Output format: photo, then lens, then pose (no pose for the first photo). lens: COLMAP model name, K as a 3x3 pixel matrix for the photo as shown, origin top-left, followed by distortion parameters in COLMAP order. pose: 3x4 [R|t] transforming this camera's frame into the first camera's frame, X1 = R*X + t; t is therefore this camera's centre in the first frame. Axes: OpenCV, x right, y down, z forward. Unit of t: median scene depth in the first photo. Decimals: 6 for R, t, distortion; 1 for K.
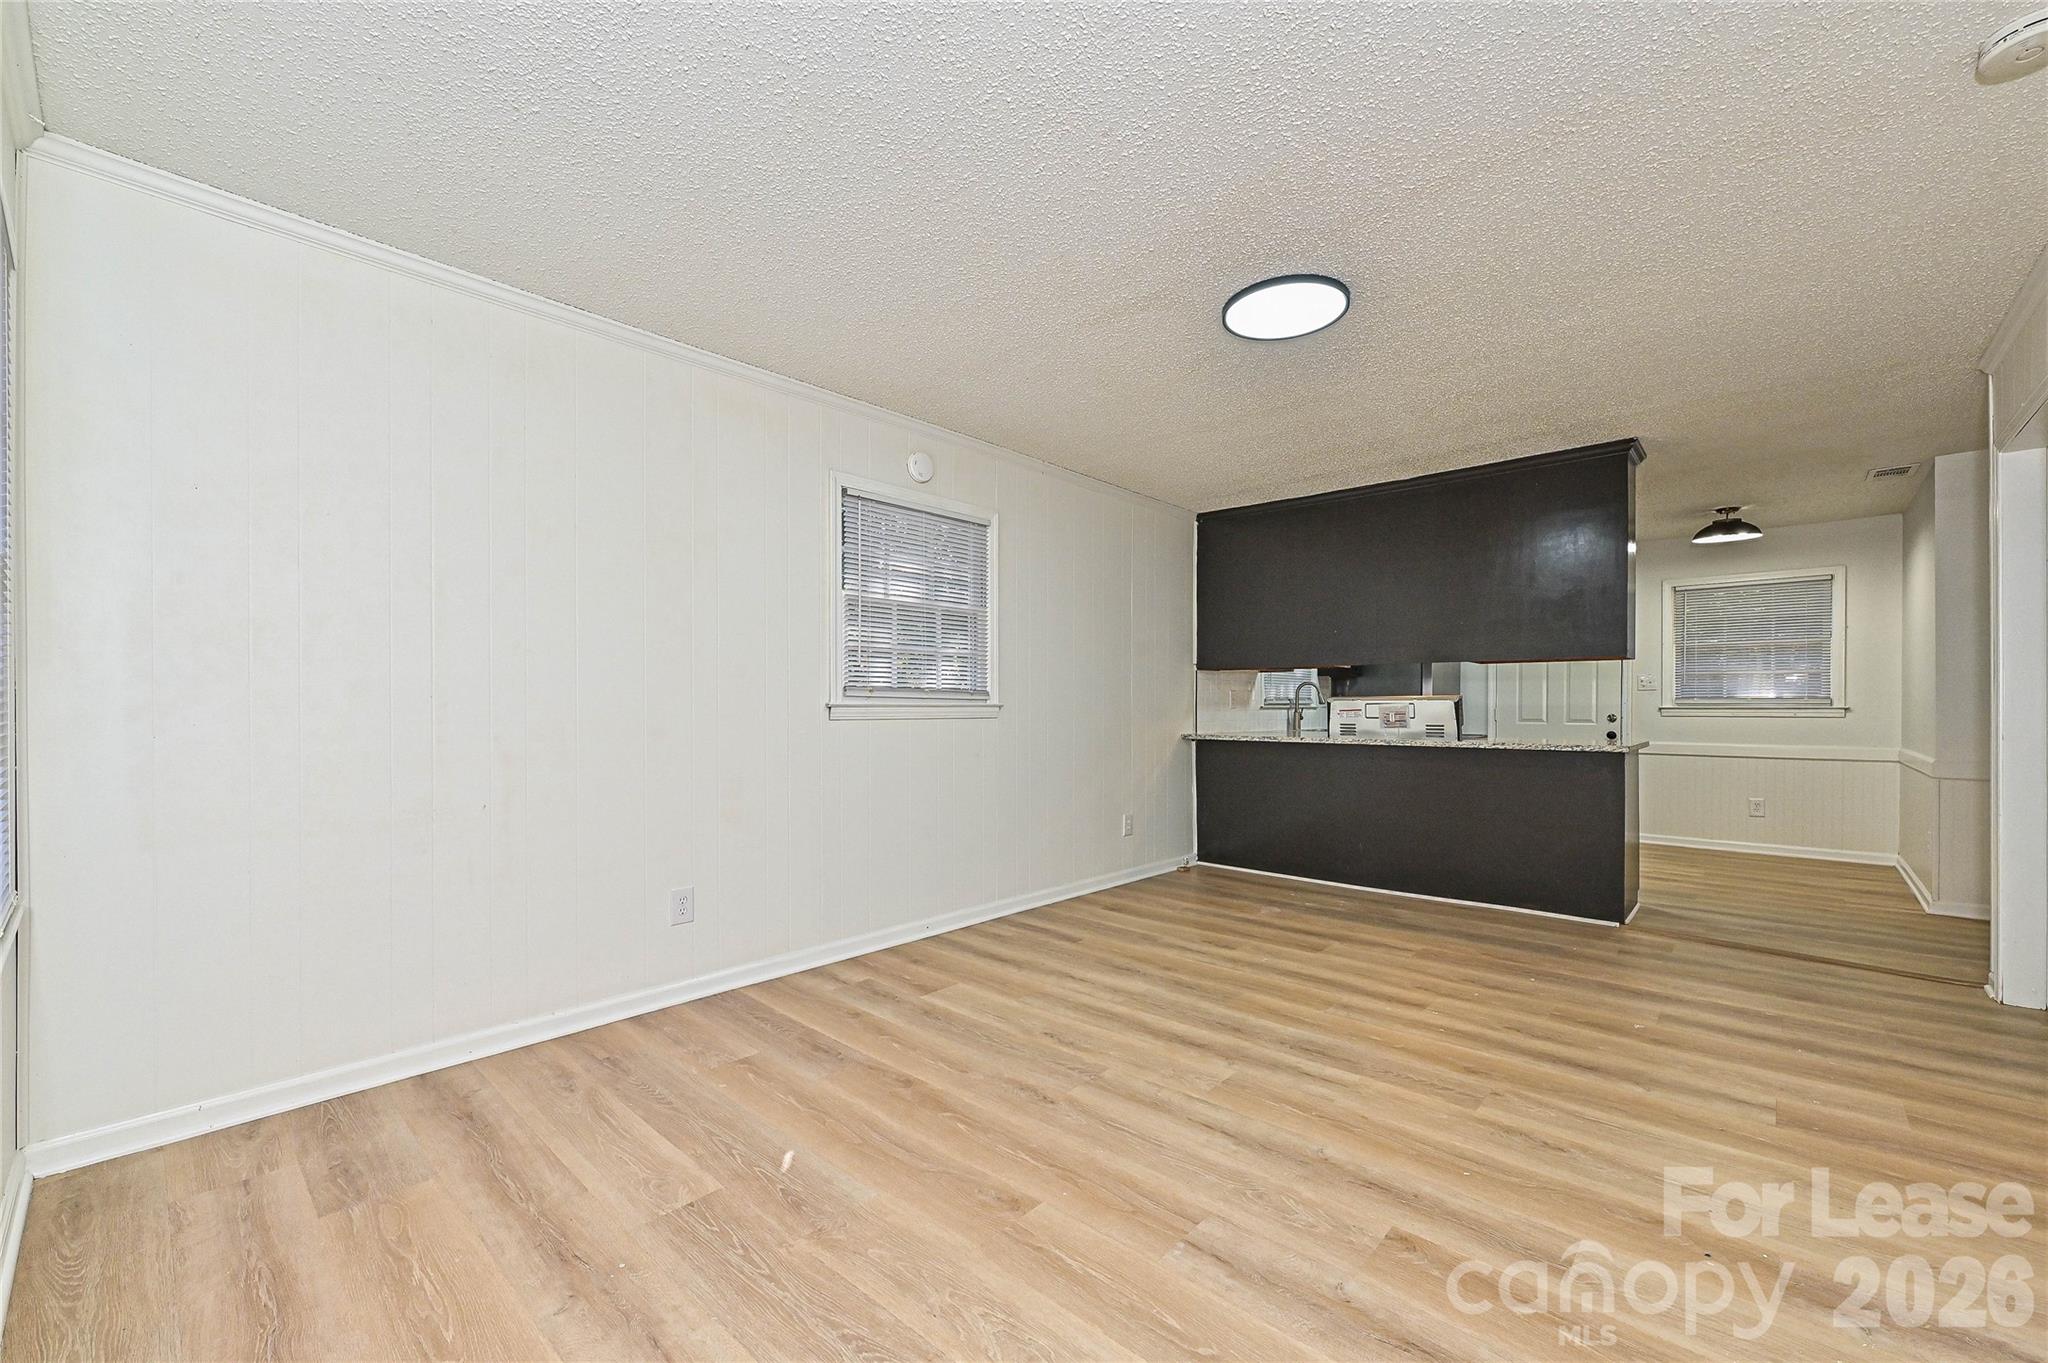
lens RADIAL K [[828.4, 0, 1023.8], [0, 828.4, 701.4], [0, 0, 1]] dist [-0.003311, -0.000366]
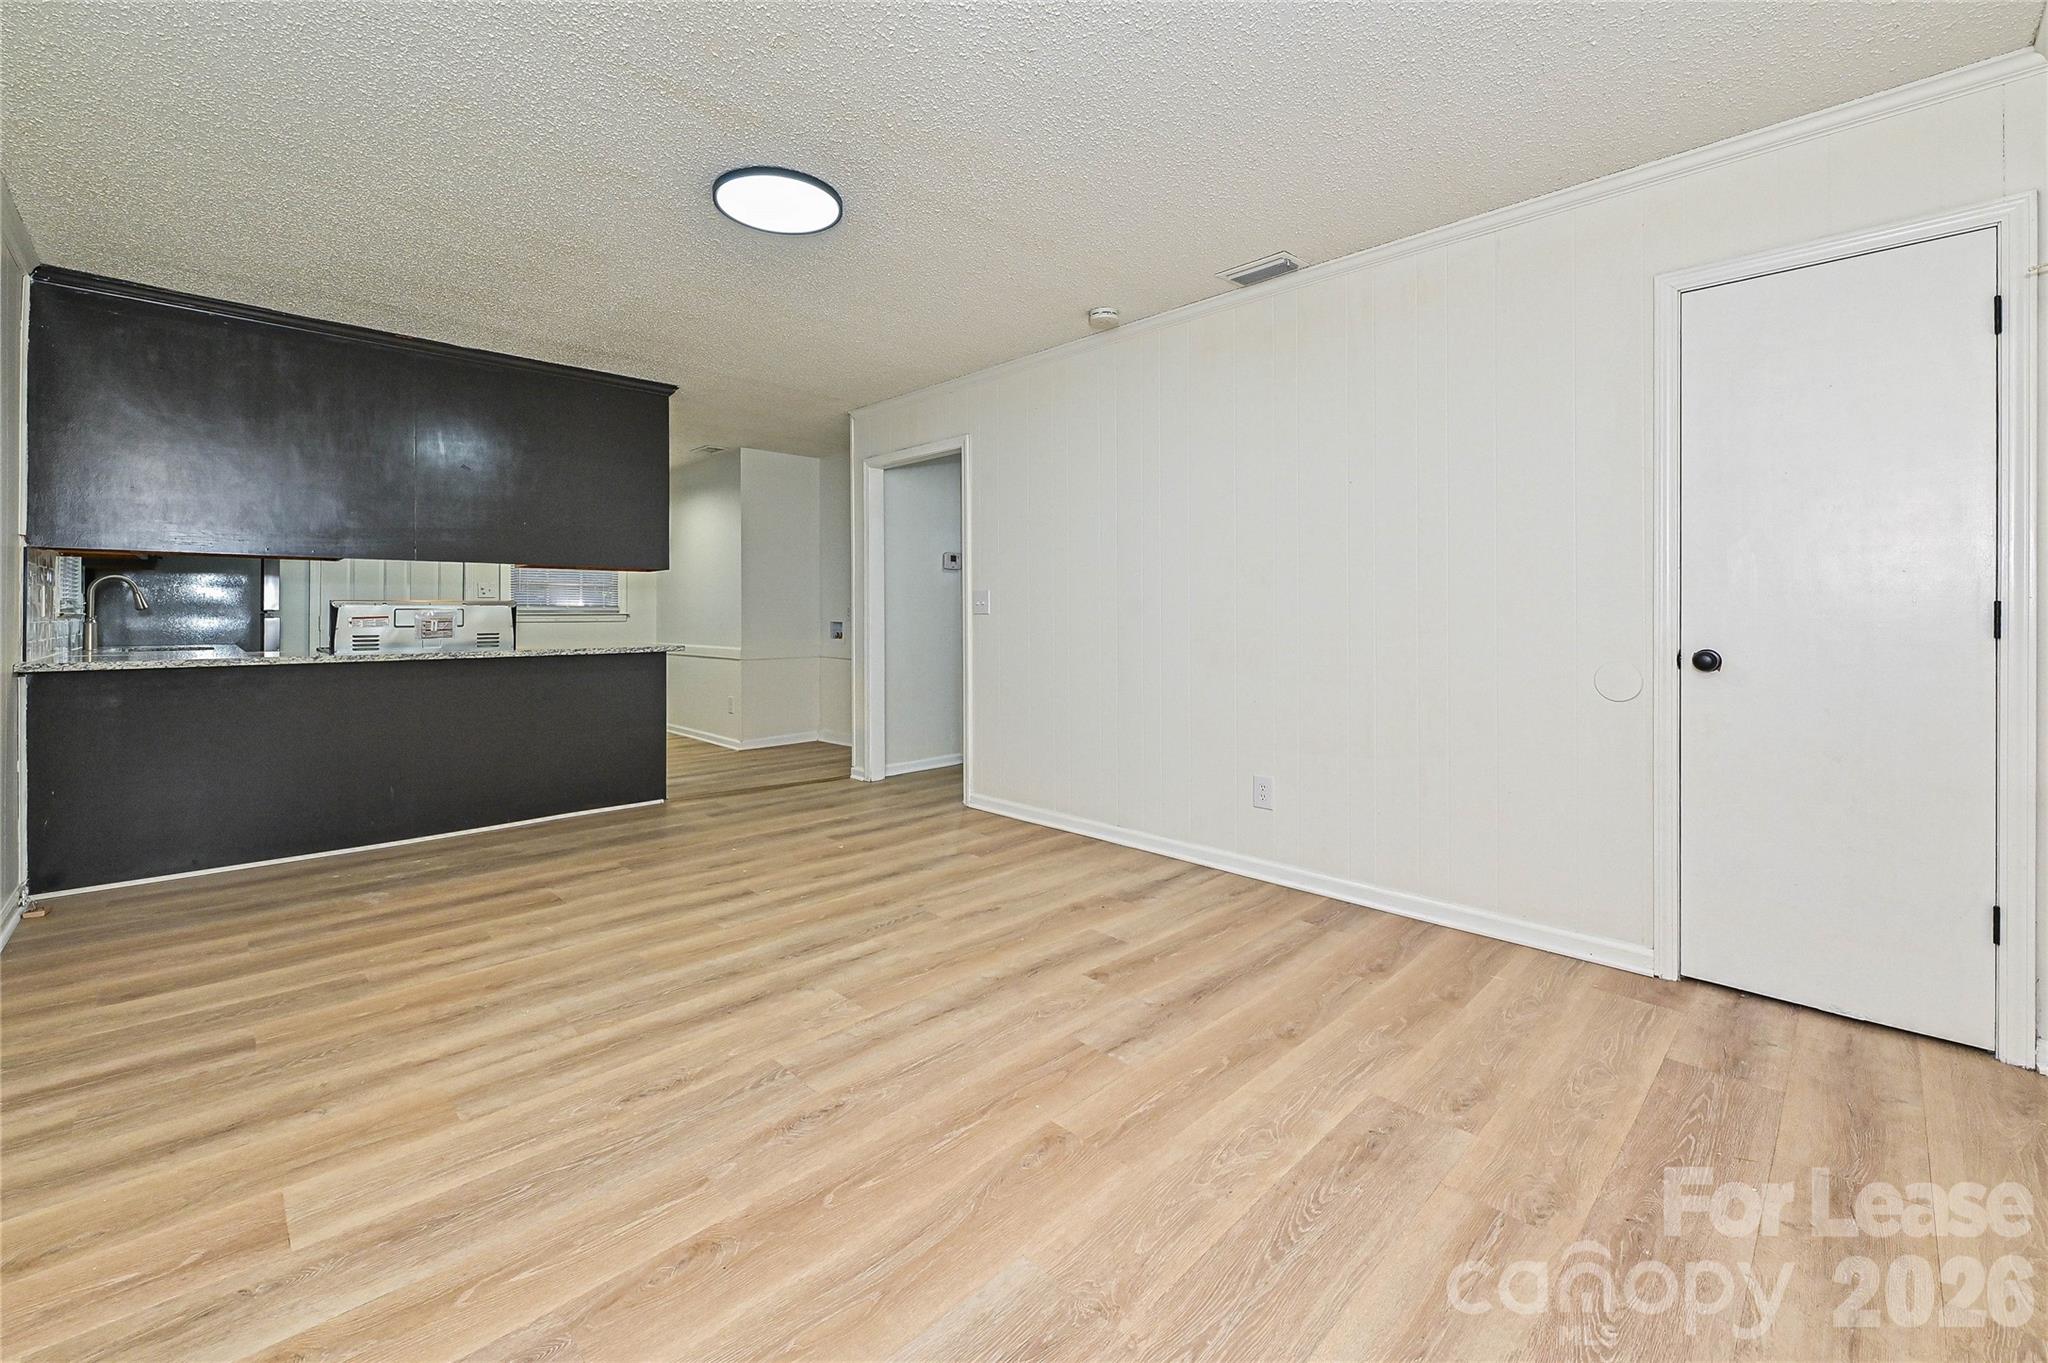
lens RADIAL K [[828.4, 0, 1036.8], [0, 828.4, 606.2], [0, 0, 1]] dist [-0.003311, -0.000366]
pose [[0.050725, 0.007563, 0.998684, -0.566065], [-0.002734, 0.999969, -0.007434, 0.007613], [-0.998709, -0.002353, 0.050744, 0.580293]]
